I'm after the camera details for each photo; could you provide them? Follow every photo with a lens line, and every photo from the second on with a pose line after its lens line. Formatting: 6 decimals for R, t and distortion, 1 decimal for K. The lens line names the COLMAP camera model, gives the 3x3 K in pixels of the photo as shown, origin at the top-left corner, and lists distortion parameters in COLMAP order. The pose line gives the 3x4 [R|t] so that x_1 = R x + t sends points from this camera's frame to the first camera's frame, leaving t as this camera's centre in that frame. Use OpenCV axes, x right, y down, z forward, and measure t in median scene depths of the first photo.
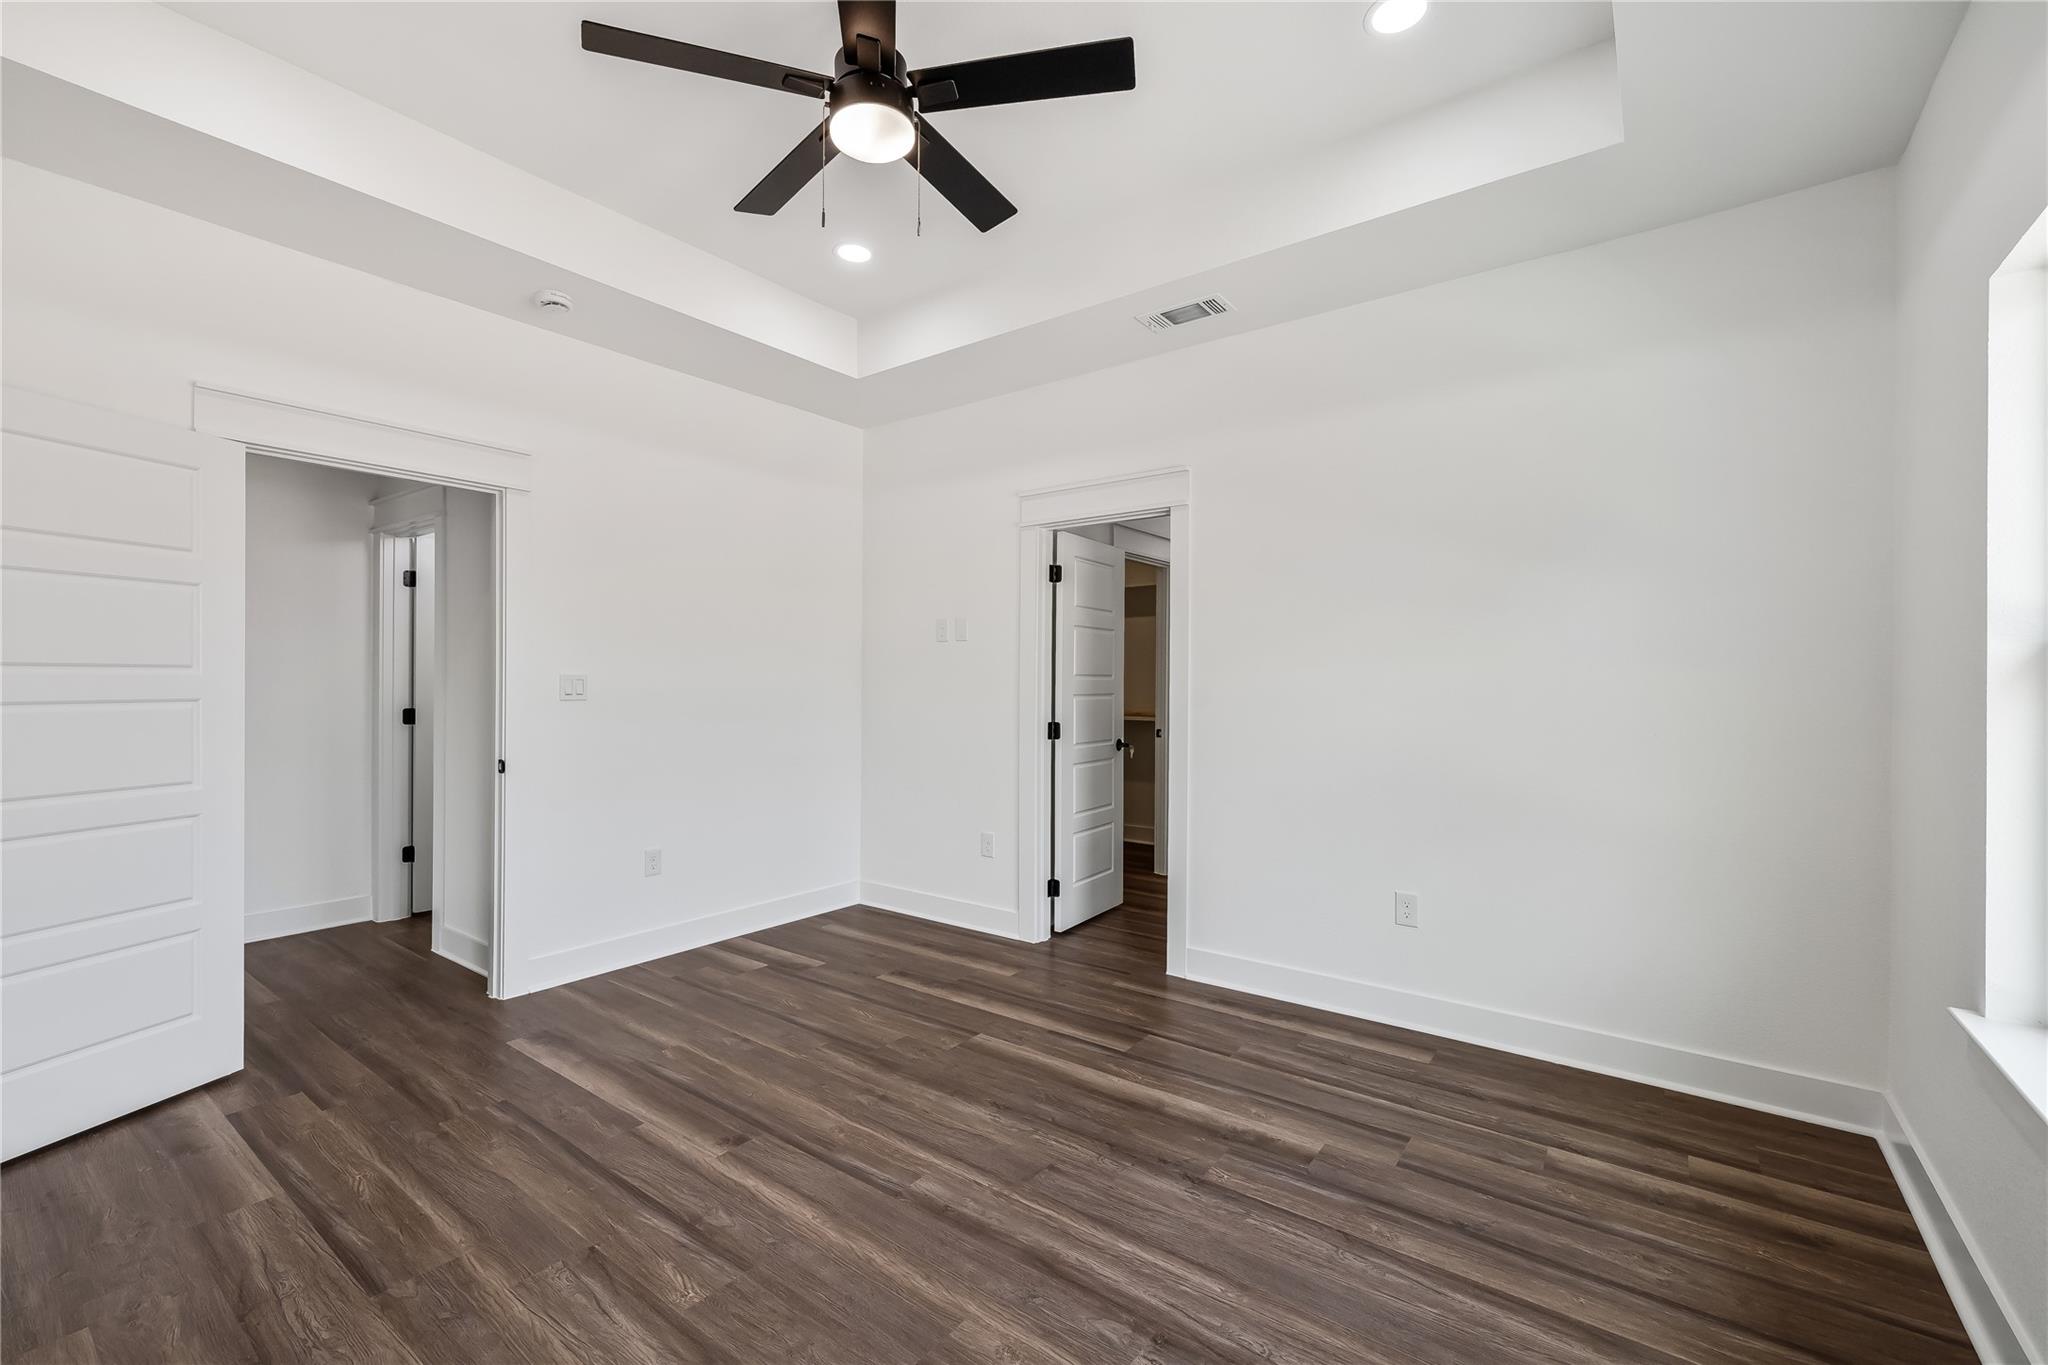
lens RADIAL K [[865.8, 0, 1012.3], [0, 865.8, 679.2], [0, 0, 1]] dist [0.001256, 0.000221]
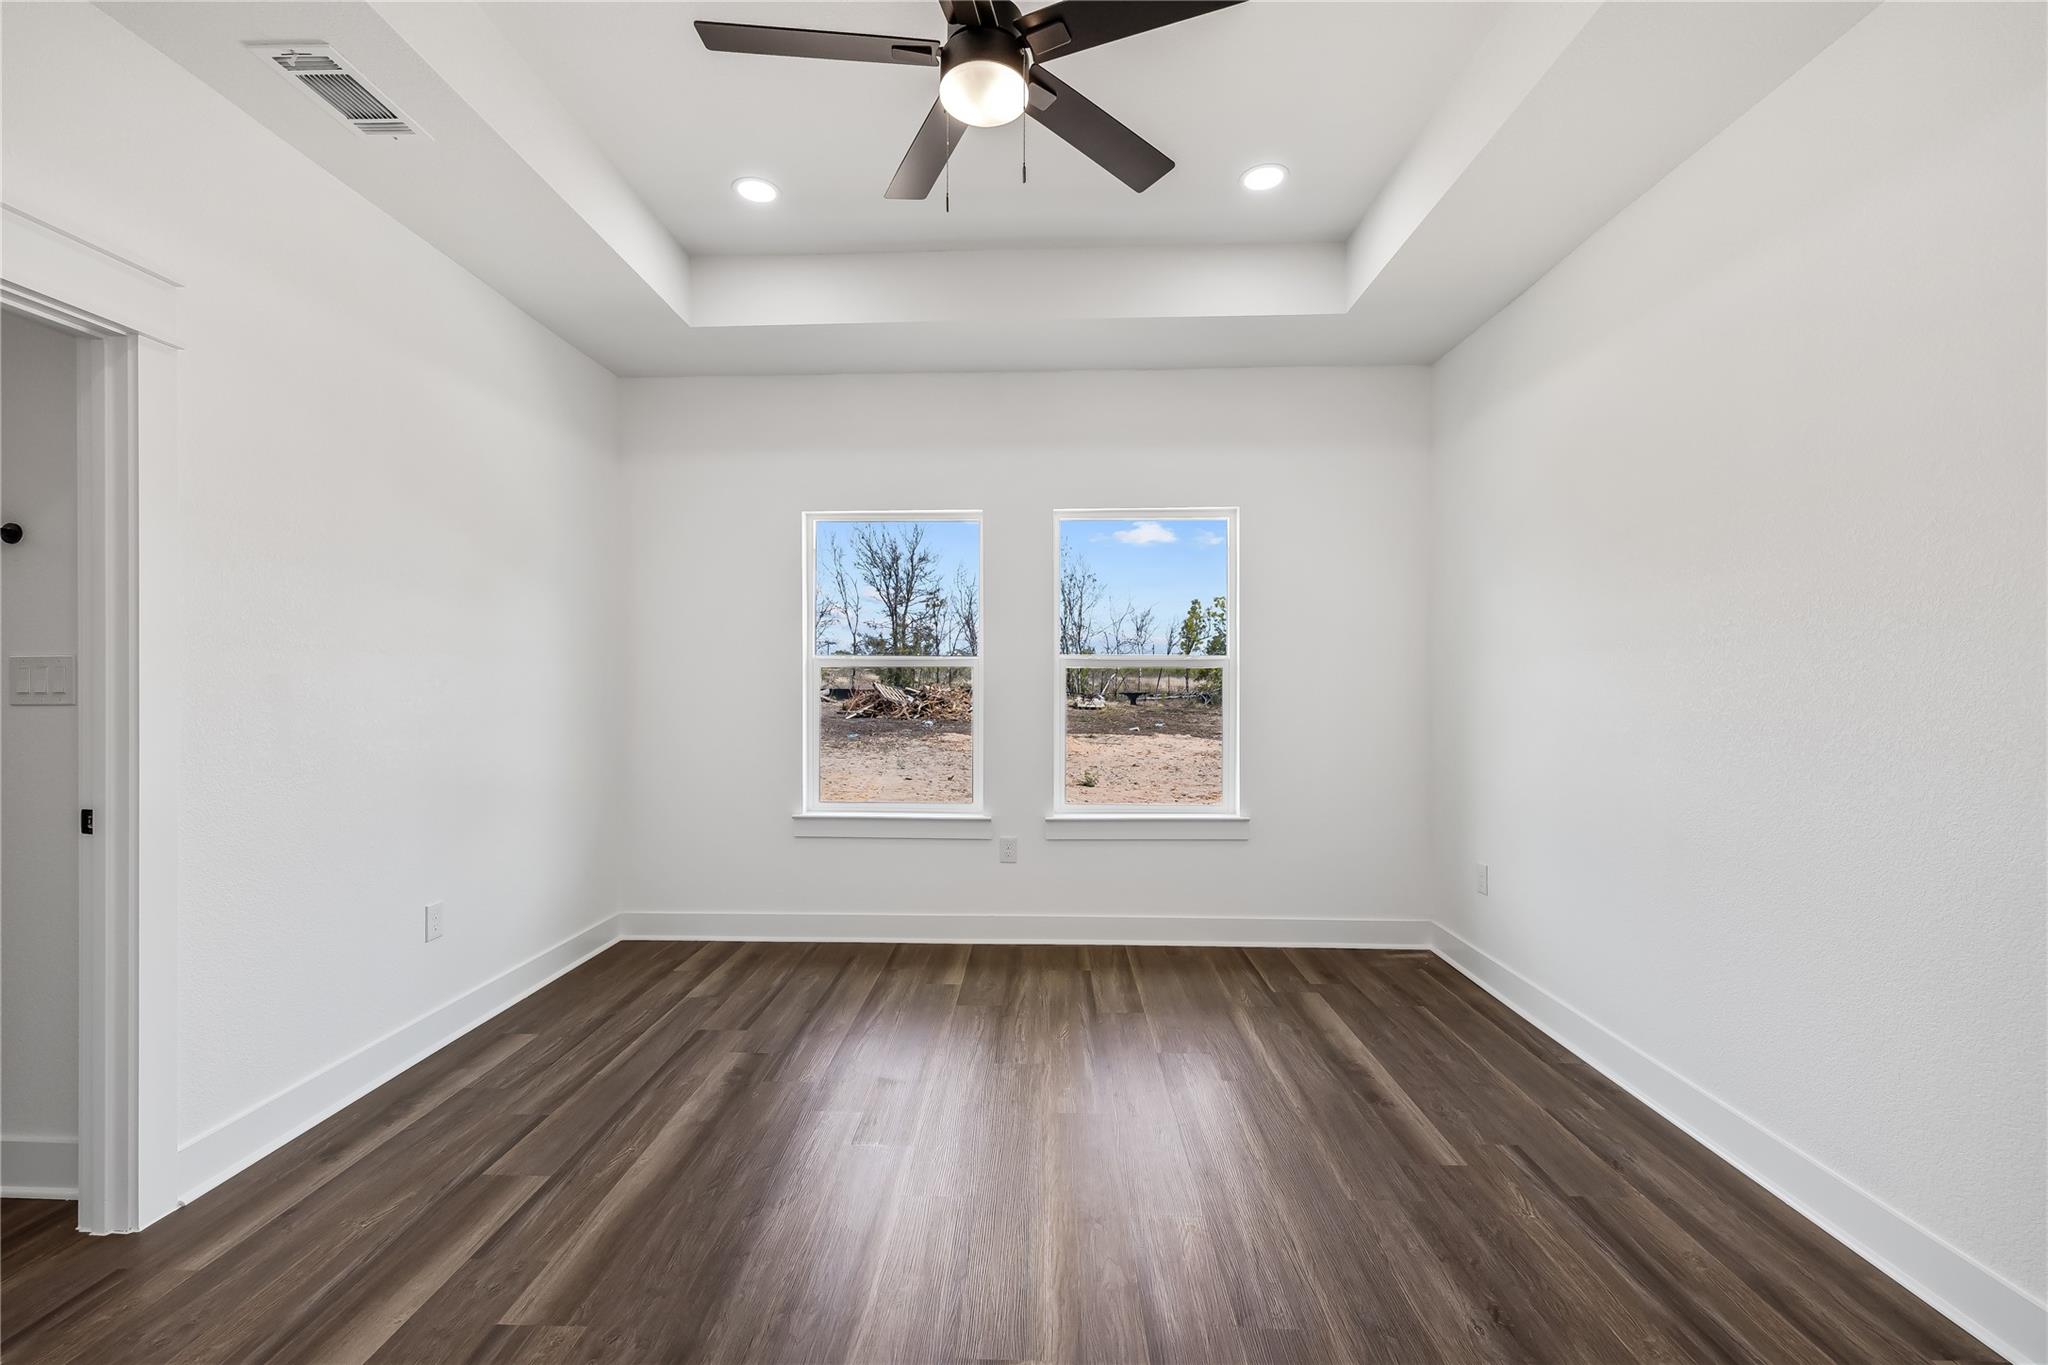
lens RADIAL K [[865.8, 0, 1012.3], [0, 865.8, 679.2], [0, 0, 1]] dist [0.001256, 0.000221]
pose [[-0.568097, -0.006088, 0.822939, -0.806151], [-0.006313, 0.999975, 0.003040, 0.003198], [-0.822938, -0.003468, -0.568121, 1.269671]]
